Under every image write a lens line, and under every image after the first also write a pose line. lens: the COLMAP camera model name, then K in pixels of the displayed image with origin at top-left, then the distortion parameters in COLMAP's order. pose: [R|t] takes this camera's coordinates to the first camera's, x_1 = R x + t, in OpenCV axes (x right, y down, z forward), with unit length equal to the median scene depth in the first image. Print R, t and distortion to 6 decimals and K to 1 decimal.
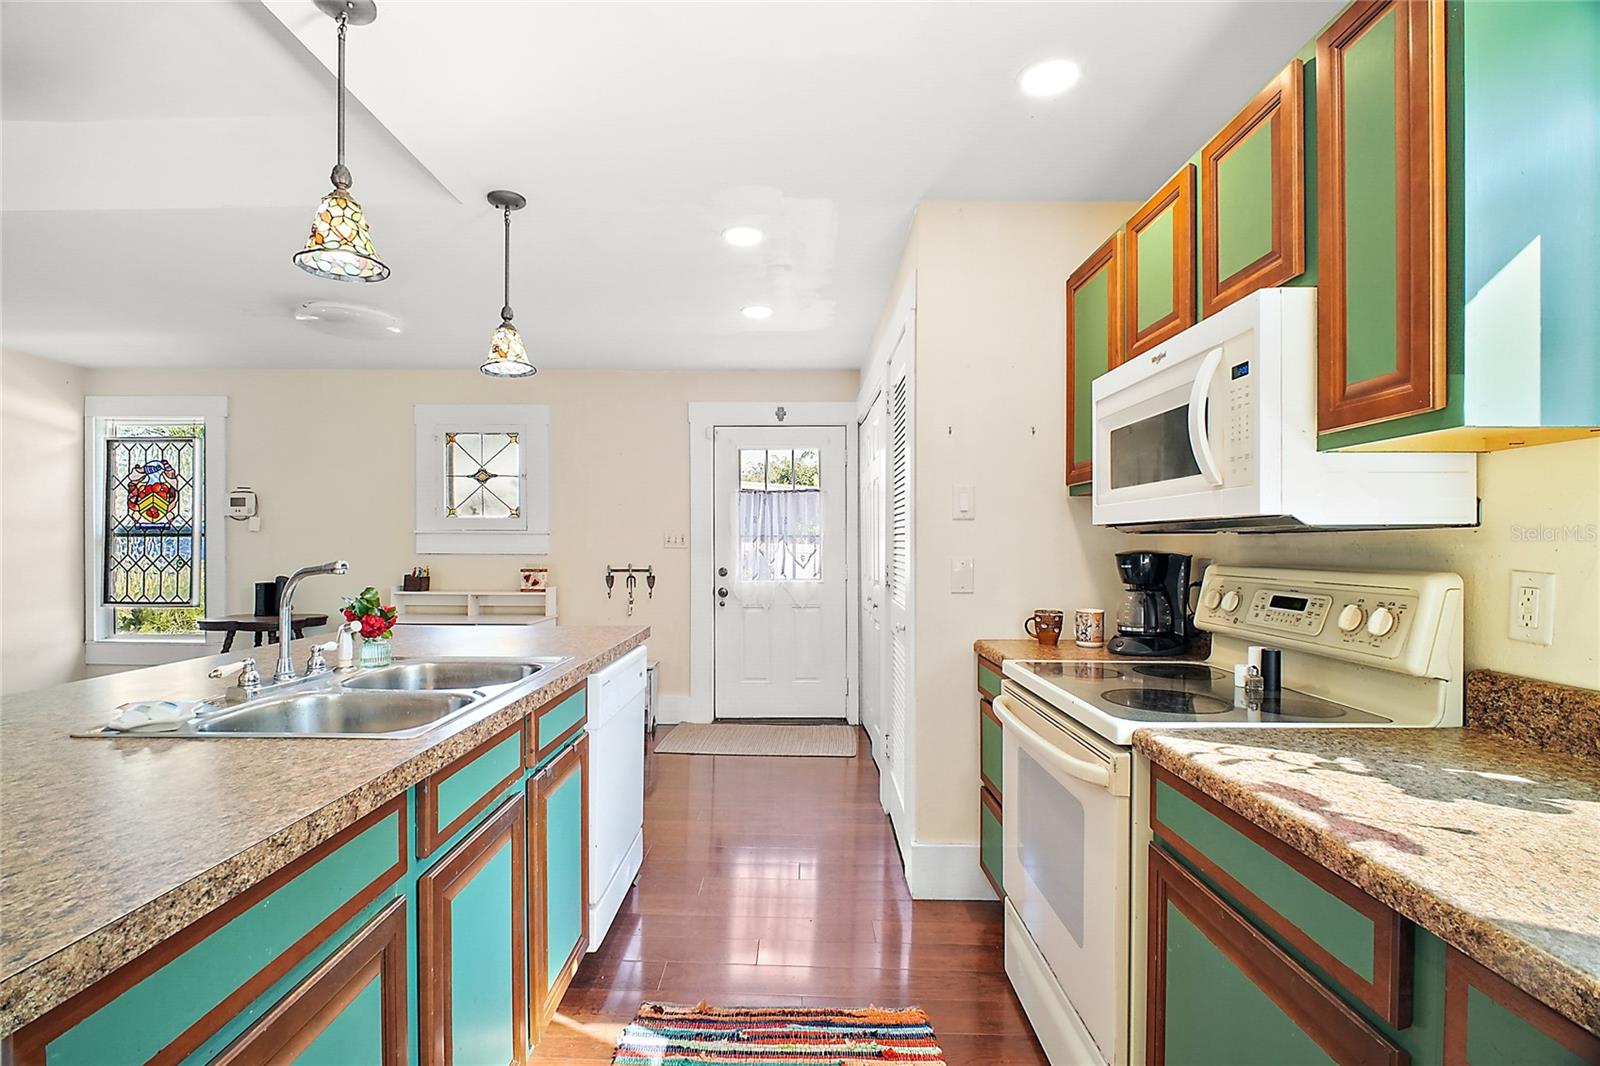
lens RADIAL K [[745.0, 0, 767.2], [0, 745.0, 550.3], [0, 0, 1]] dist [-0.002635, -0.000473]
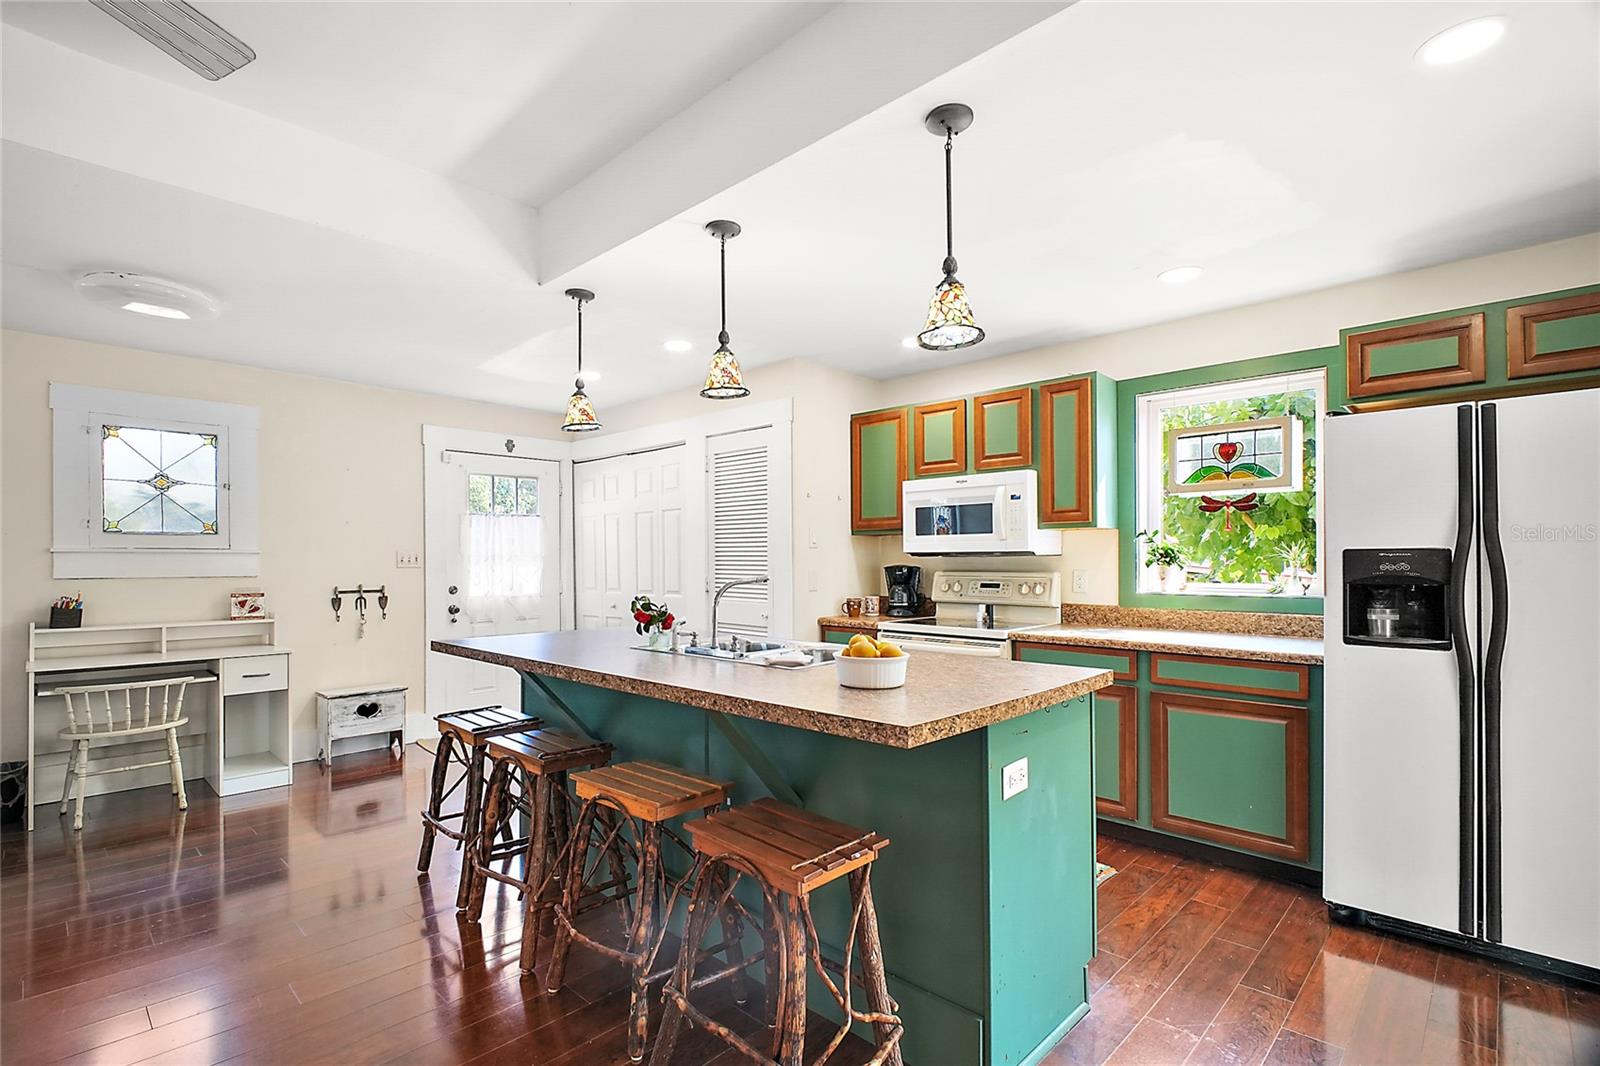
lens RADIAL K [[767.5, 0, 769.0], [0, 767.5, 561.8], [0, 0, 1]] dist [0.003946, 0.000545]
pose [[0.686245, -0.006416, 0.727342, -0.552583], [0.011173, 0.999936, -0.001722, -0.003757], [-0.727284, 0.009308, 0.686273, -0.065575]]
